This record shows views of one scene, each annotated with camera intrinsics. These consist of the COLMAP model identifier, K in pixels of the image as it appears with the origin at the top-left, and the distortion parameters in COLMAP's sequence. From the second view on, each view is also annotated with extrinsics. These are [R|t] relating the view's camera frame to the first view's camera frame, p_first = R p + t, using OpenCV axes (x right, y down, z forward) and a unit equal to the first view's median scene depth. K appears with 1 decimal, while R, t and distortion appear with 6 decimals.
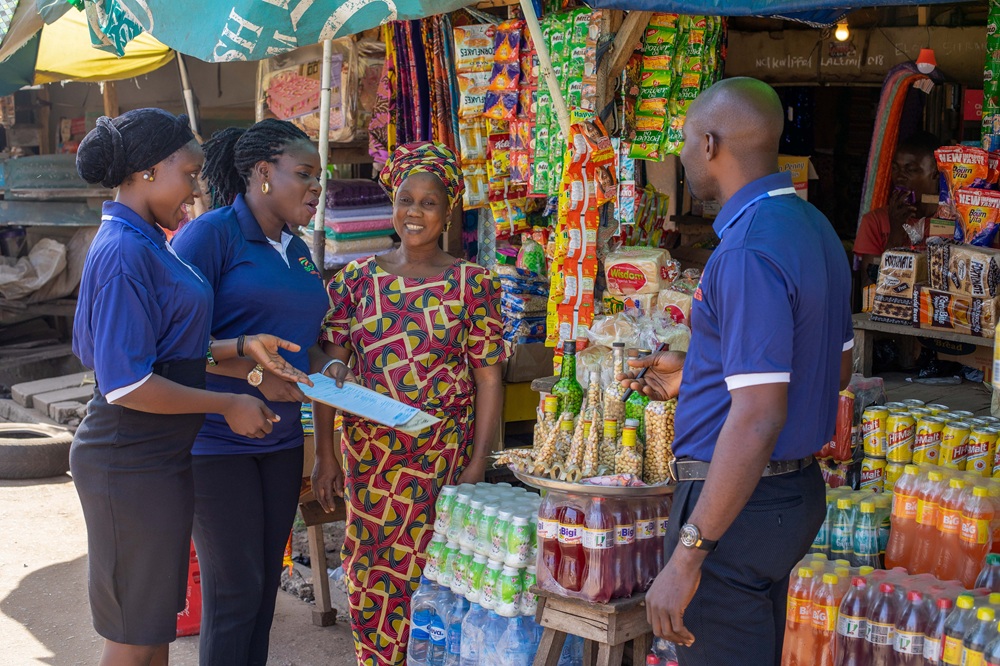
lens RADIAL K [[1456.6, 0, 500.0], [0, 1456.6, 333.0], [0, 0, 1]] dist [-0.245670, 0.631451]
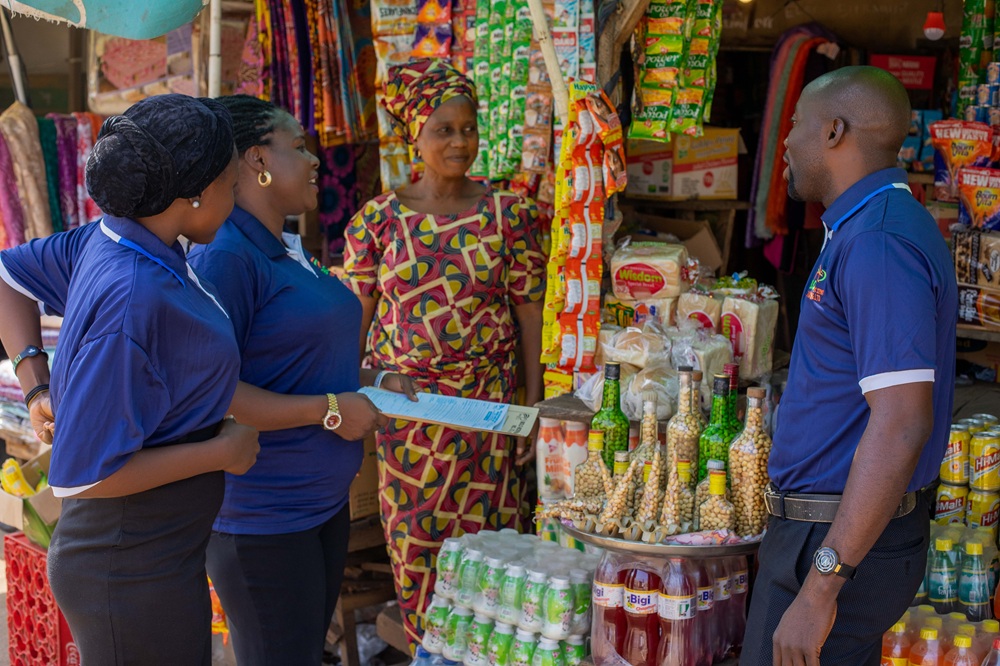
lens RADIAL K [[1456.6, 0, 500.0], [0, 1456.6, 333.0], [0, 0, 1]] dist [-0.245670, 0.631451]
pose [[0.983247, -0.030941, 0.179634, -0.145692], [0.026208, 0.999245, 0.028666, -0.033281], [-0.180386, -0.023478, 0.983316, 0.178125]]
